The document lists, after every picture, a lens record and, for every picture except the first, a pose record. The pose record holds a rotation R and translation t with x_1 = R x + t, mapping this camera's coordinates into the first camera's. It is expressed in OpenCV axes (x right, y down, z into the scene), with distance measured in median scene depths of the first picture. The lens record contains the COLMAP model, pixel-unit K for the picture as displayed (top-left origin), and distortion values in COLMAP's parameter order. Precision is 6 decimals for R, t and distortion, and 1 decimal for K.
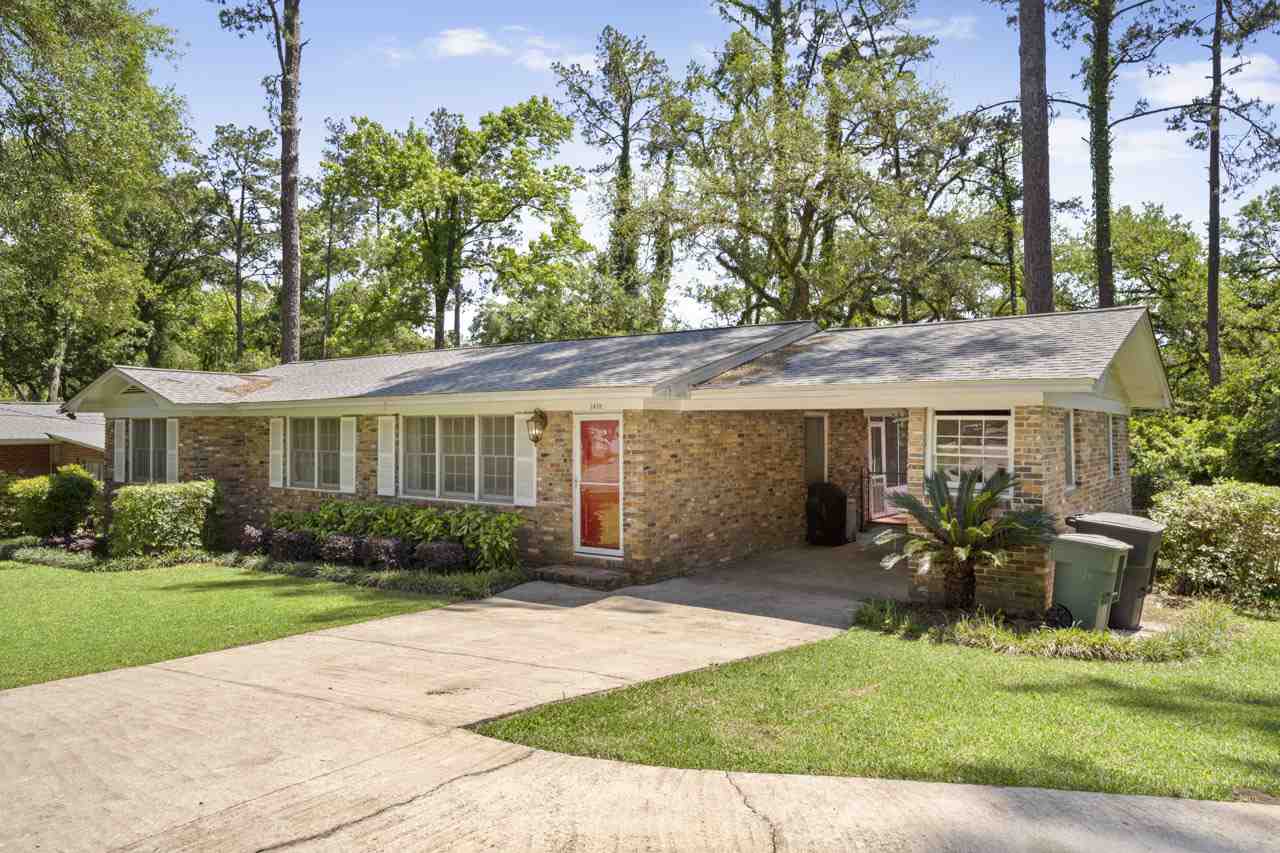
lens RADIAL K [[856.8, 0, 641.0], [0, 856.8, 433.0], [0, 0, 1]] dist [-0.009398, 0.001657]
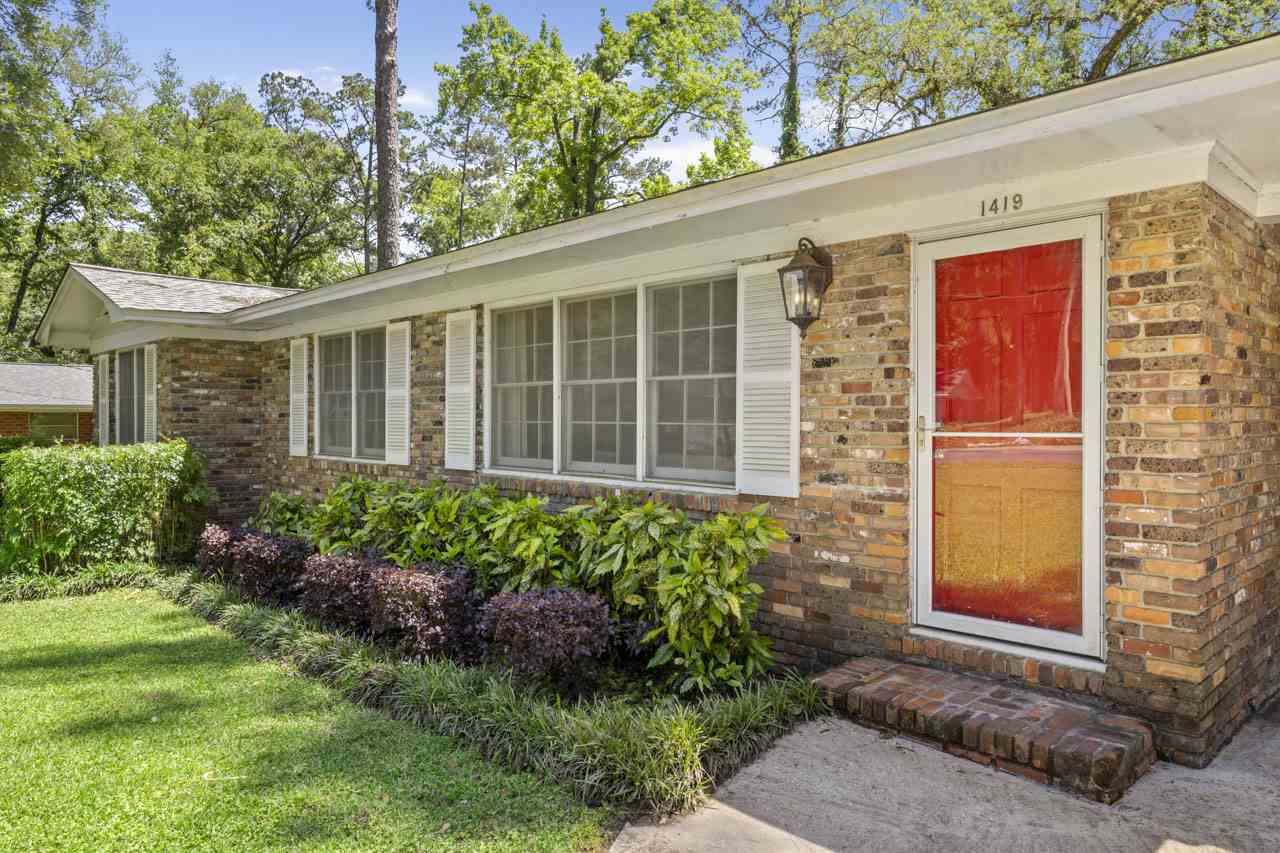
lens RADIAL K [[856.8, 0, 640.1], [0, 856.8, 428.2], [0, 0, 1]] dist [-0.009398, 0.001657]
pose [[0.986675, 0.003919, -0.162654, -0.112138], [-0.002465, 0.999955, 0.009140, 0.044198], [0.162683, -0.008617, 0.986641, 0.525048]]
